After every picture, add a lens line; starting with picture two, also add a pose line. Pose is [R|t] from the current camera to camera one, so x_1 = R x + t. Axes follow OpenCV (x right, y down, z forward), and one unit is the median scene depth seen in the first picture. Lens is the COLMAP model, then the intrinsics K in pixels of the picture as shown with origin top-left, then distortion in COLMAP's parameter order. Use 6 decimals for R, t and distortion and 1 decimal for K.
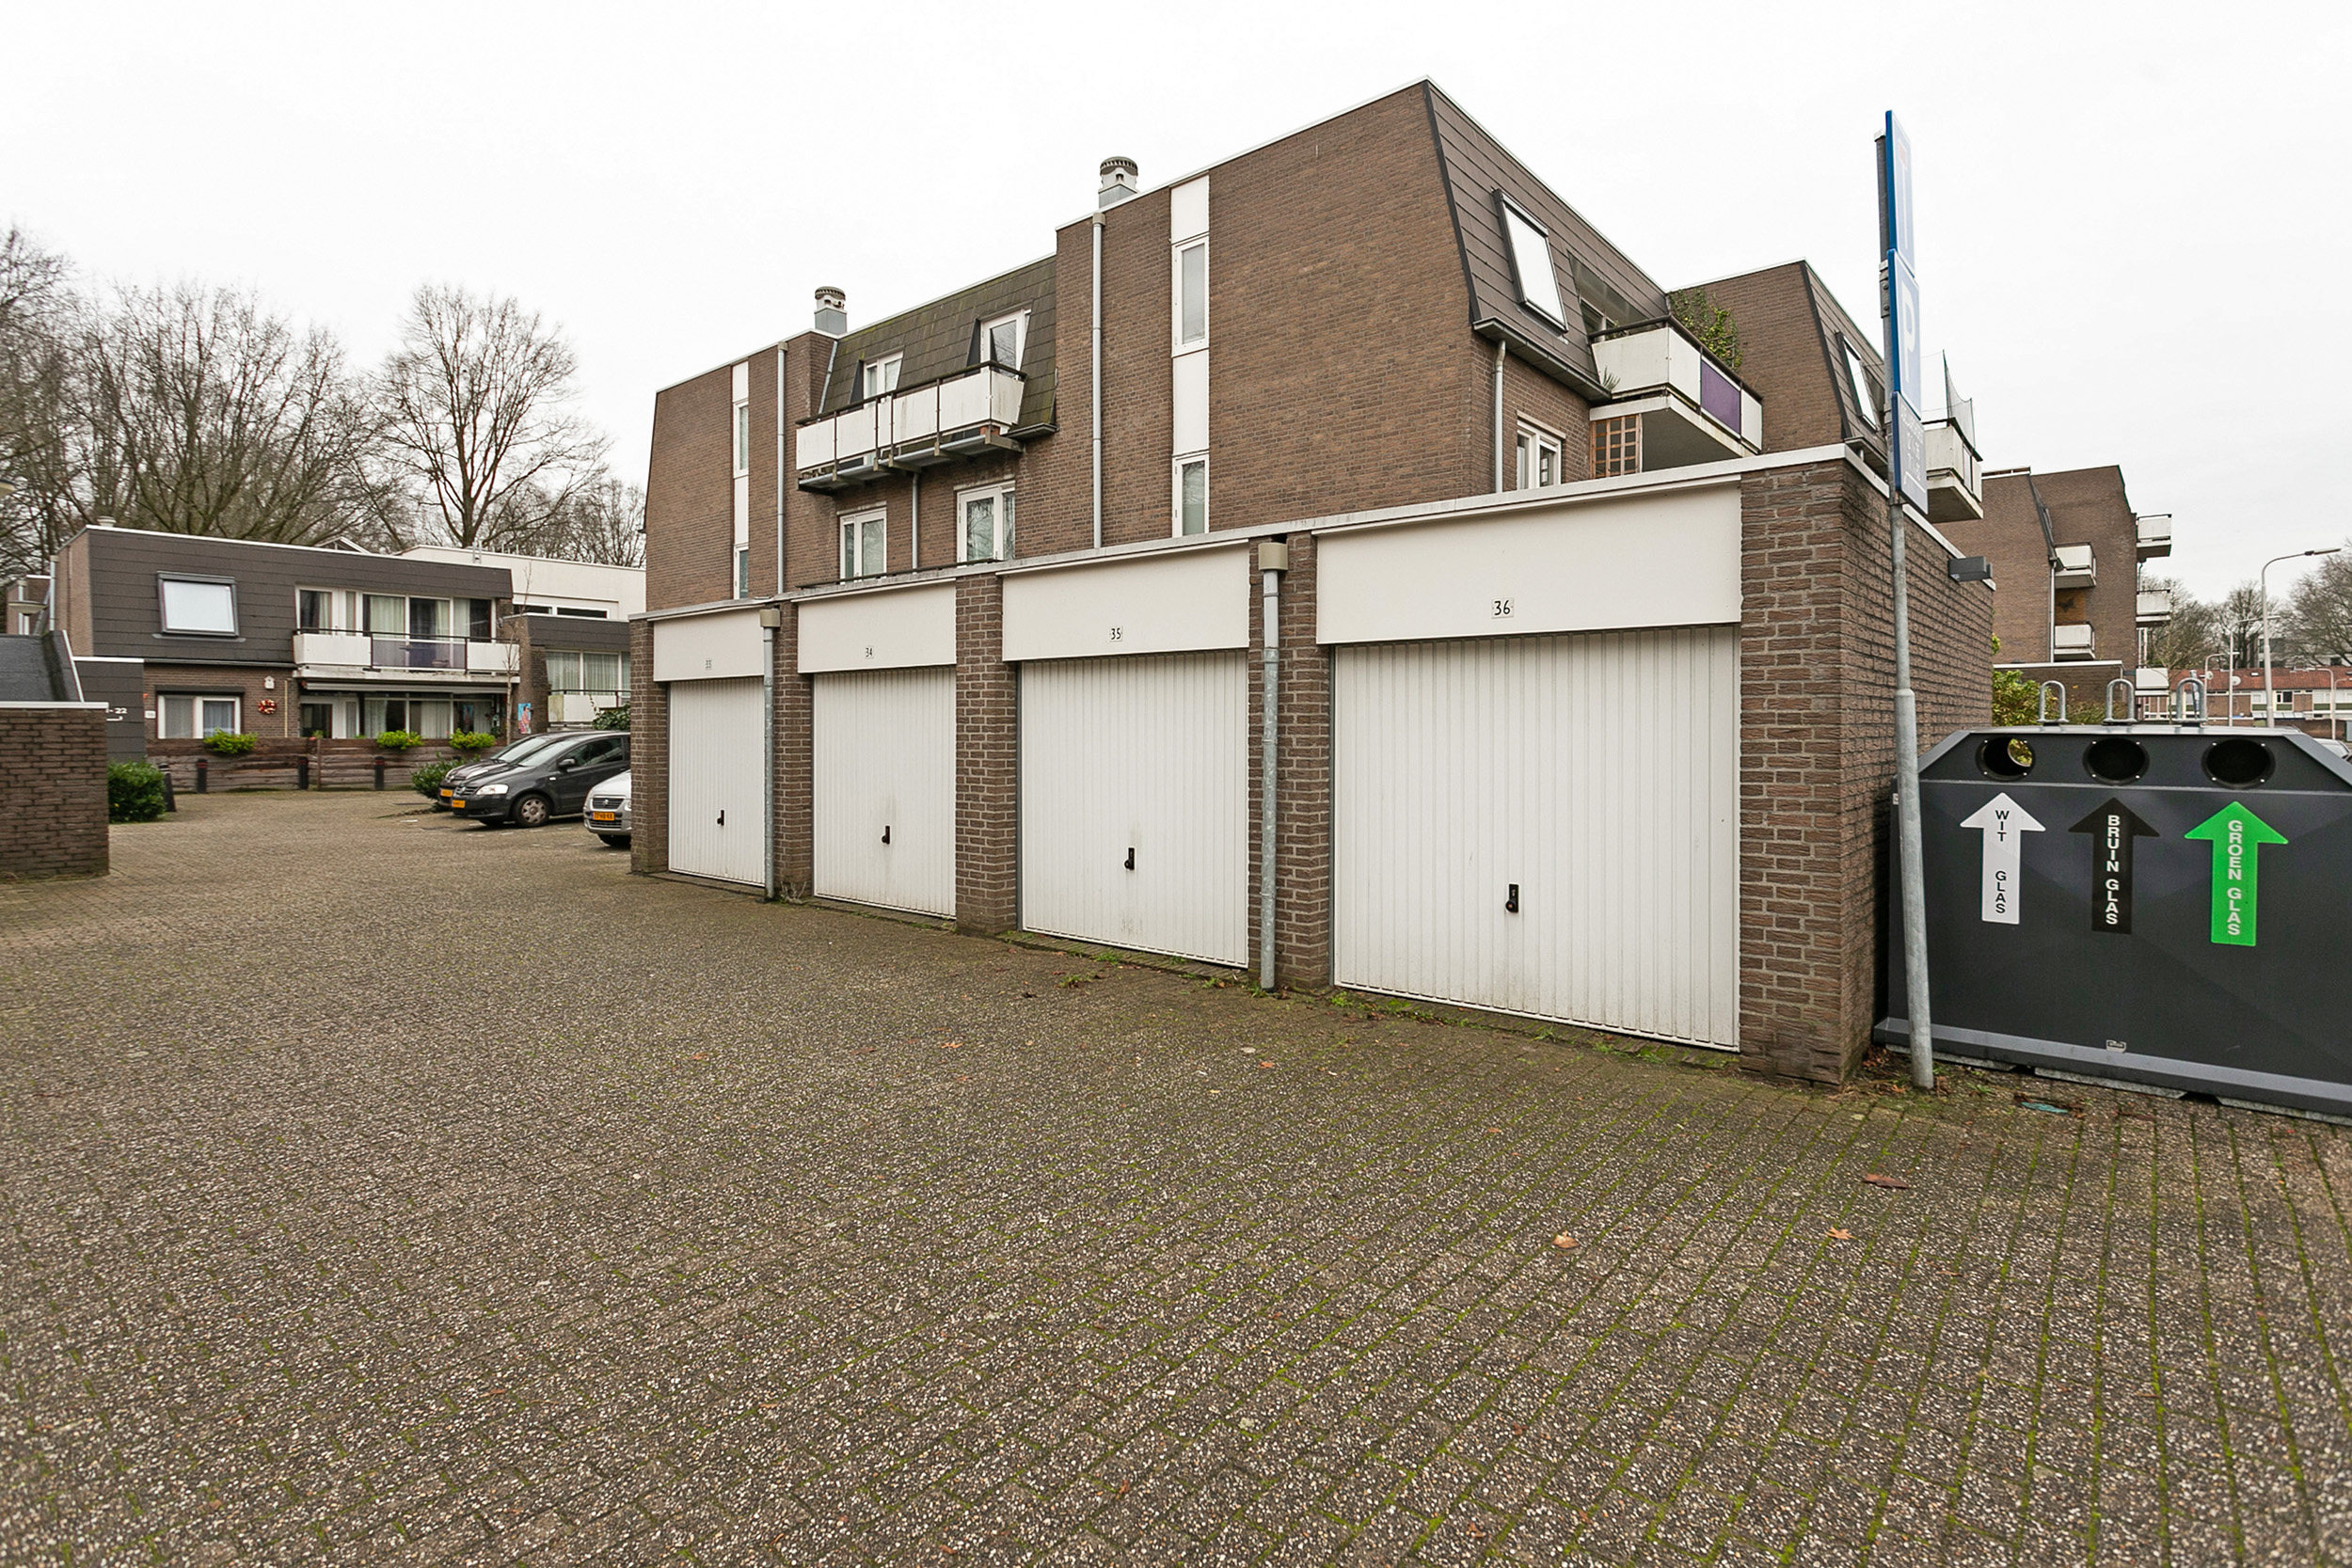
lens RADIAL K [[1143.3, 0, 1175.5], [0, 1143.3, 731.1], [0, 0, 1]] dist [0.002619, 0.000885]
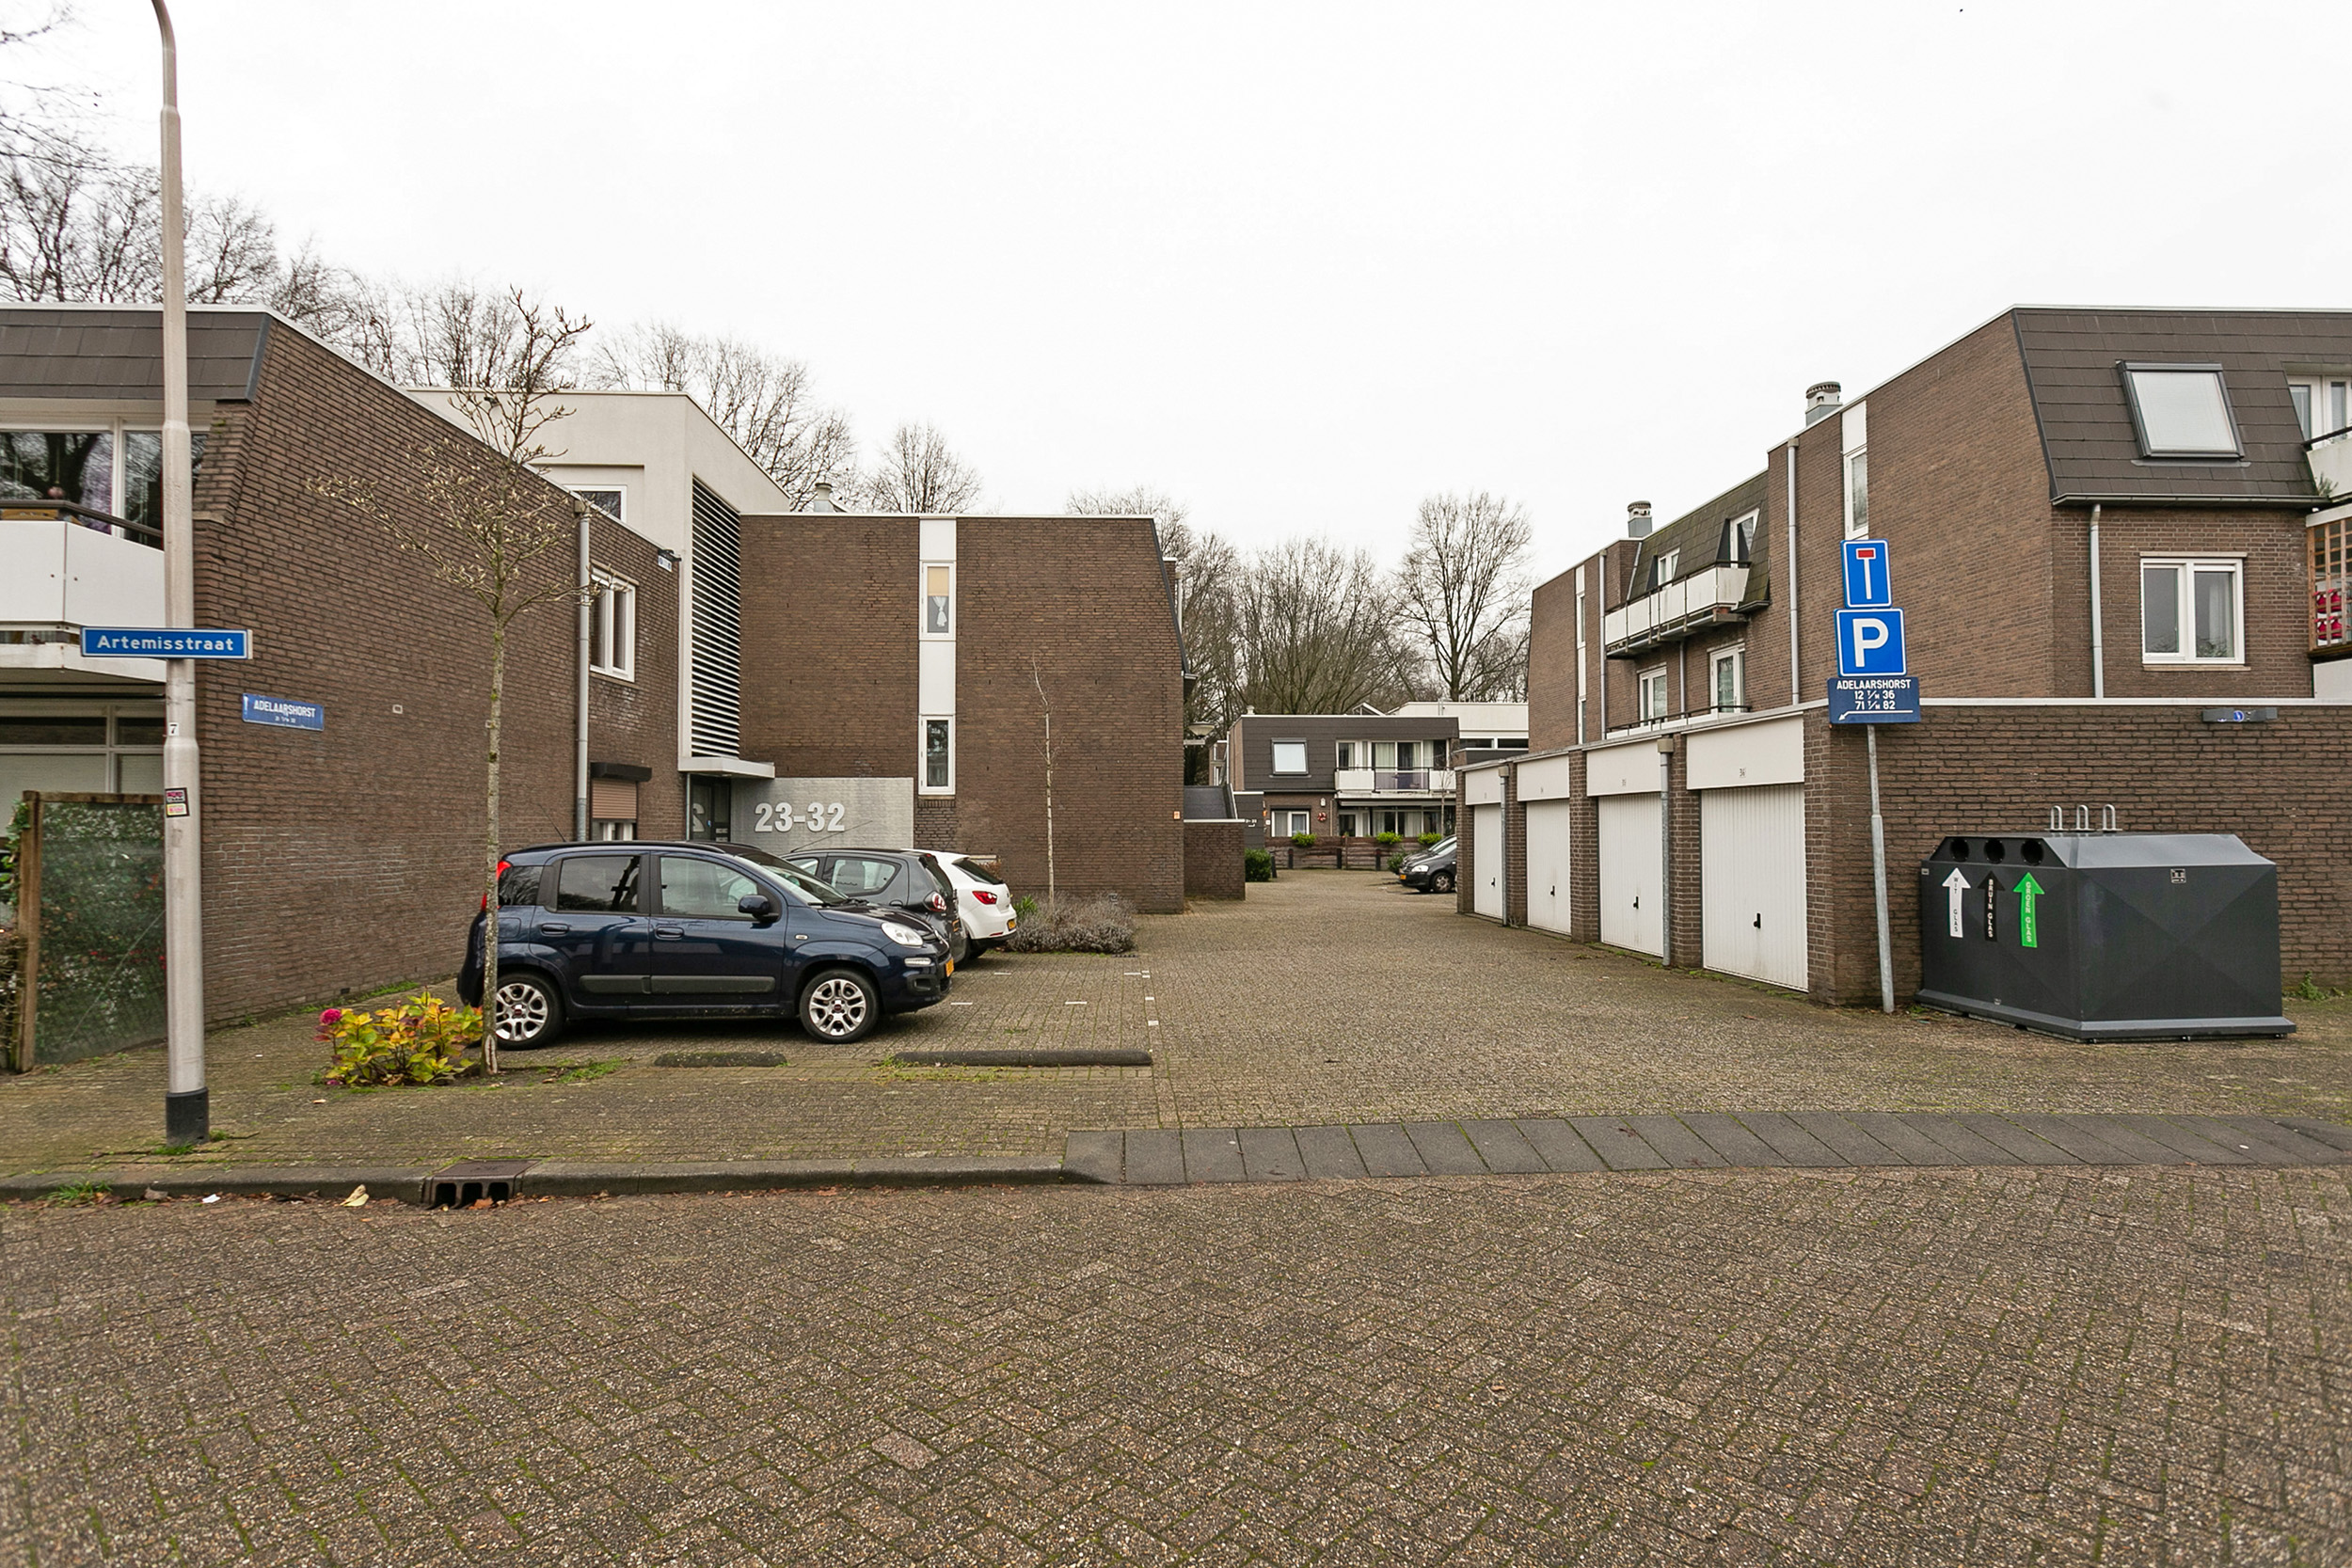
lens RADIAL K [[1133.7, 0, 1169.4], [0, 1133.7, 785.5], [0, 0, 1]] dist [0.017895, 0.000223]
pose [[0.675998, -0.030732, -0.736262, 0.497860], [0.001580, 0.999188, -0.040256, -0.003280], [0.736902, 0.026050, 0.675498, -0.498231]]
